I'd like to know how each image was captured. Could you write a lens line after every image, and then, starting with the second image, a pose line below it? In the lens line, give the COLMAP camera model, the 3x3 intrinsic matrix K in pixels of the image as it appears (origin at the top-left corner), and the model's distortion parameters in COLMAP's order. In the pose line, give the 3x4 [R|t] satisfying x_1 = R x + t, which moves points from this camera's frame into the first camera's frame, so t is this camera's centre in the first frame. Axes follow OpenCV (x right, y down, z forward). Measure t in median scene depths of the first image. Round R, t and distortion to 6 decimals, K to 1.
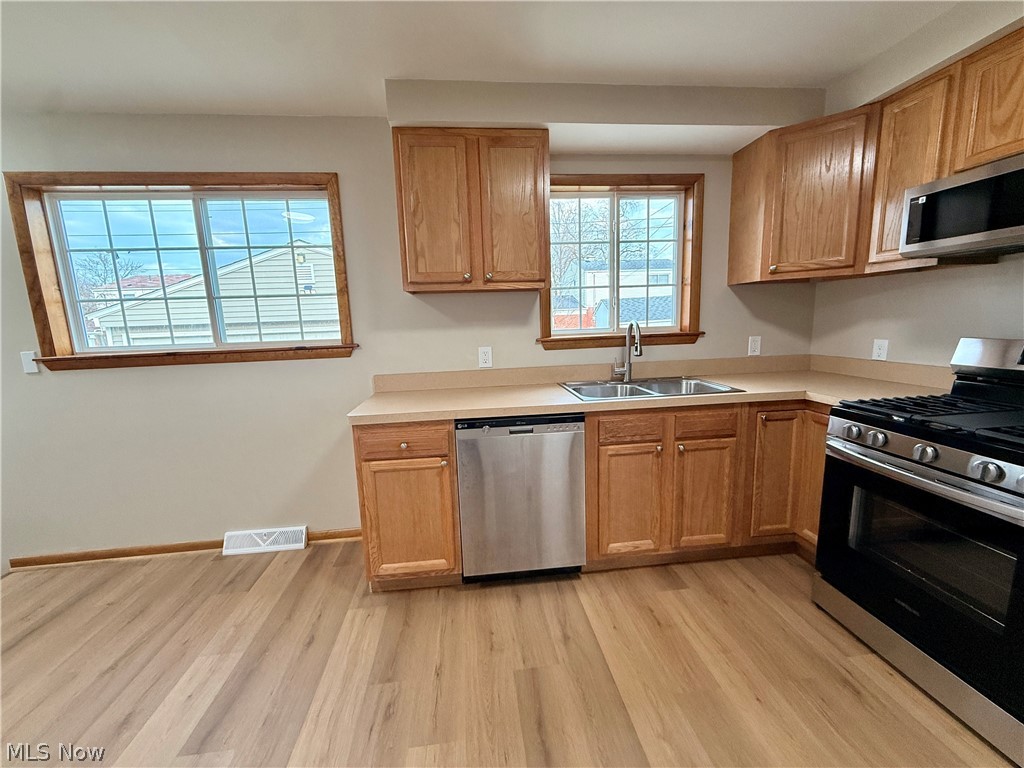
lens RADIAL K [[405.1, 0, 512.9], [0, 405.1, 384.8], [0, 0, 1]] dist [-0.001458, -0.000282]
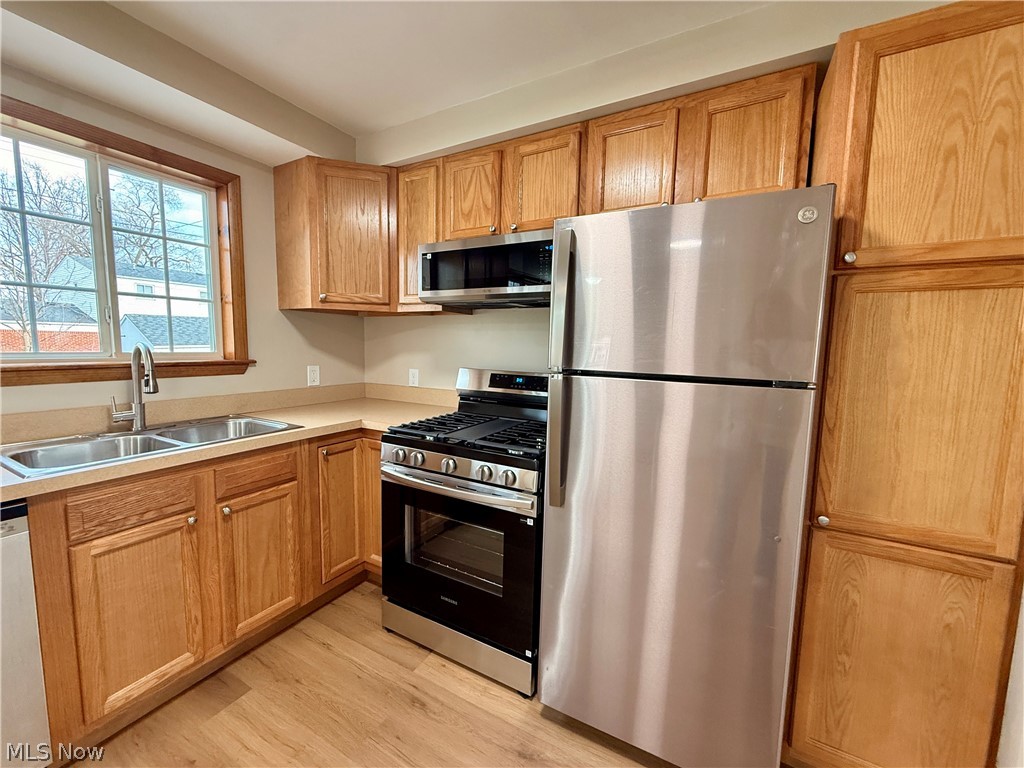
lens RADIAL K [[407.7, 0, 496.7], [0, 407.7, 386.7], [0, 0, 1]] dist [0.003094, -0.000223]
pose [[0.595702, -0.035696, 0.802412, 0.105169], [0.087556, 0.995945, -0.020696, -0.016823], [-0.798419, 0.082585, 0.596412, 0.107265]]
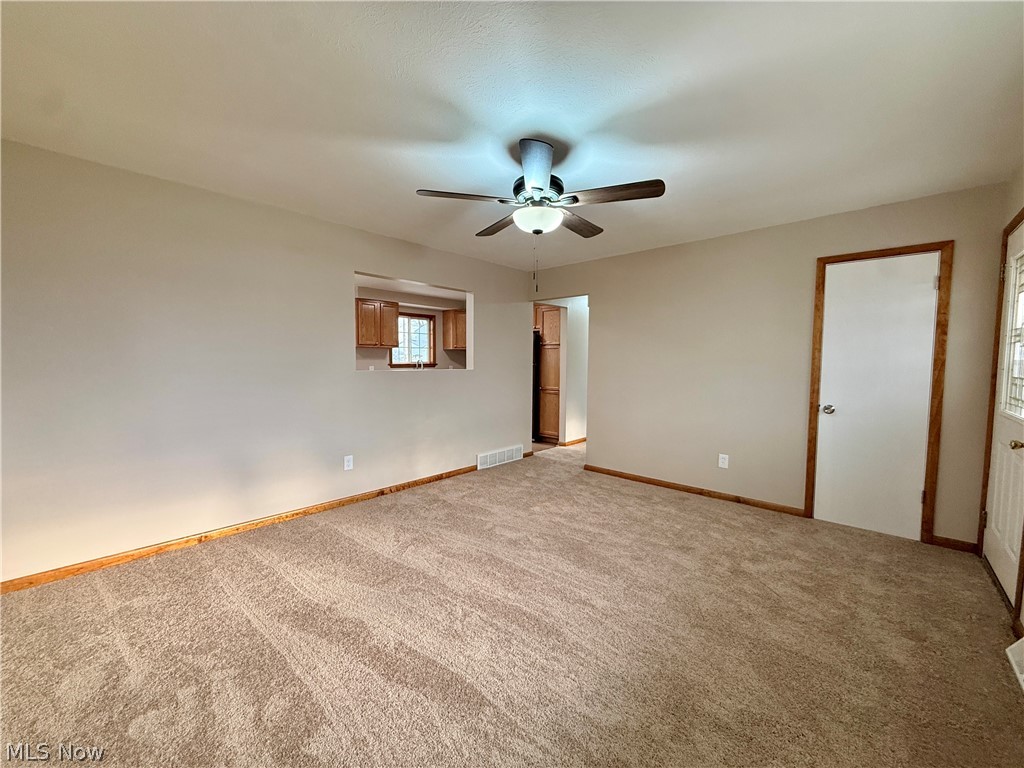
lens RADIAL K [[407.7, 0, 514.0], [0, 407.7, 384.2], [0, 0, 1]] dist [0.003094, -0.000223]
pose [[0.756113, 0.002438, 0.654437, -1.402107], [0.067143, 0.994427, -0.081279, 0.395003], [-0.650988, 0.105397, 0.751735, -2.132852]]
